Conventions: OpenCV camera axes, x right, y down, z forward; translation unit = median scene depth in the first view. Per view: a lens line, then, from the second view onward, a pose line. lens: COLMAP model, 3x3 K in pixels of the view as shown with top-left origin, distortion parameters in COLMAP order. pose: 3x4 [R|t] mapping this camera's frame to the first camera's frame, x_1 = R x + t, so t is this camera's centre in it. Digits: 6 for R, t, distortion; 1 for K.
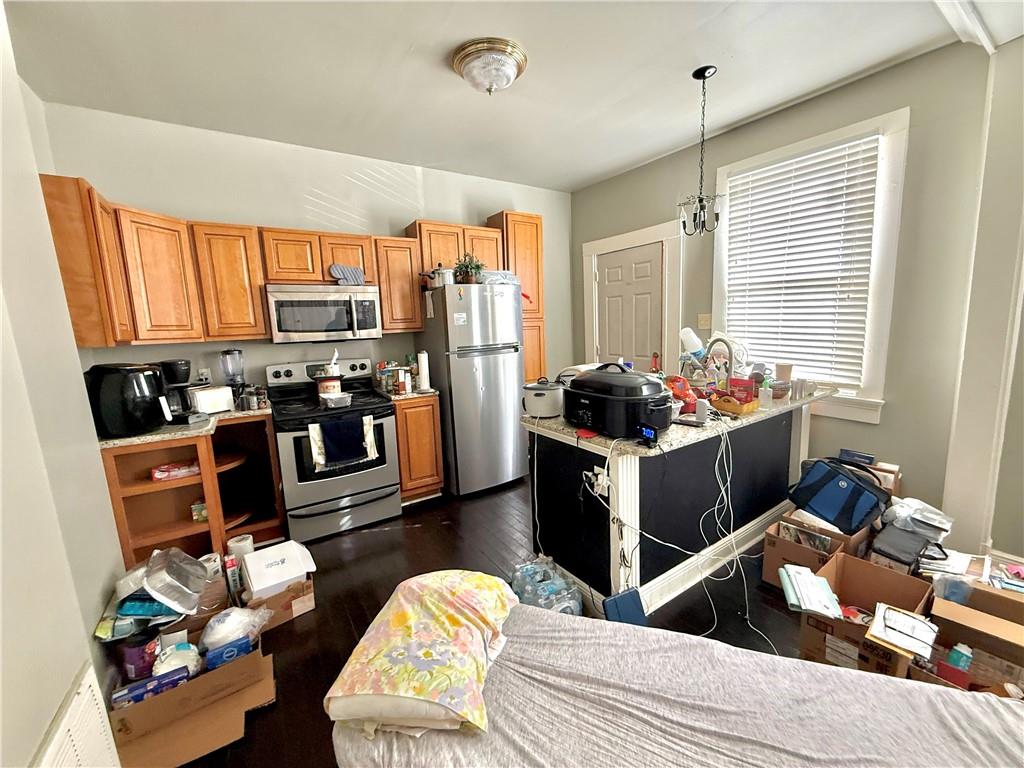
lens RADIAL K [[409.2, 0, 512.0], [0, 409.2, 384.0], [0, 0, 1]] dist [0.000752, 0.000173]
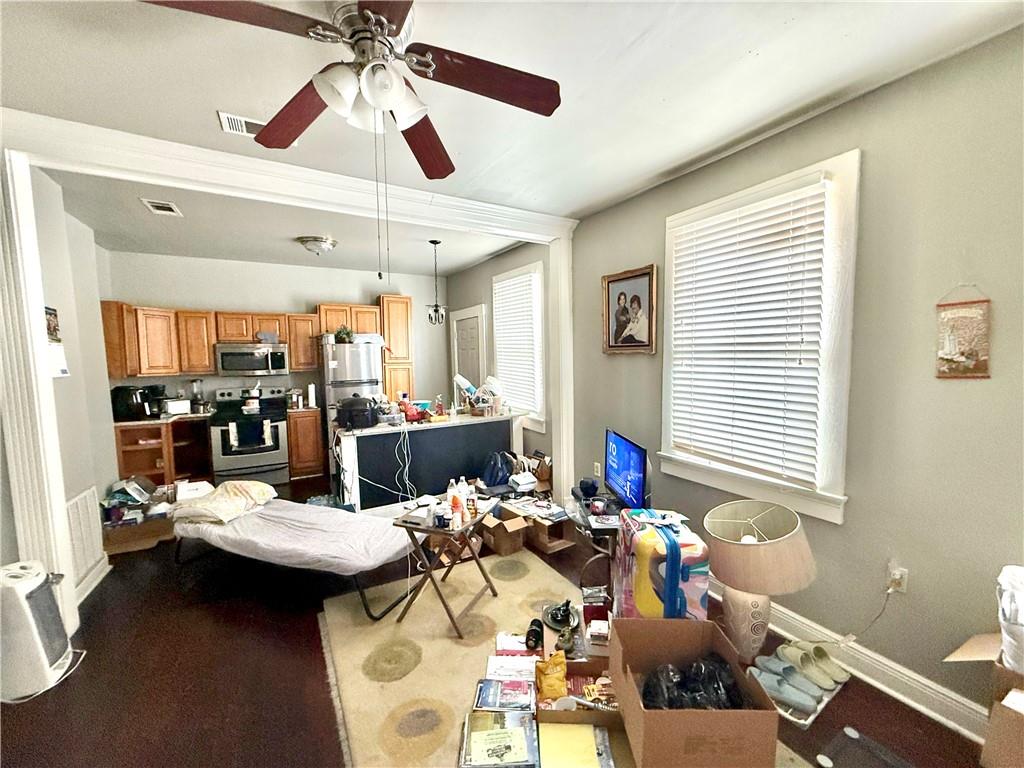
lens RADIAL K [[409.9, 0, 513.3], [0, 409.9, 386.1], [0, 0, 1]] dist [-0.000815, -0.000323]
pose [[0.997693, 0.029233, -0.061263, 0.834311], [-0.033483, 0.997018, -0.069529, 0.021753], [0.059048, 0.071420, 0.995697, -0.708324]]
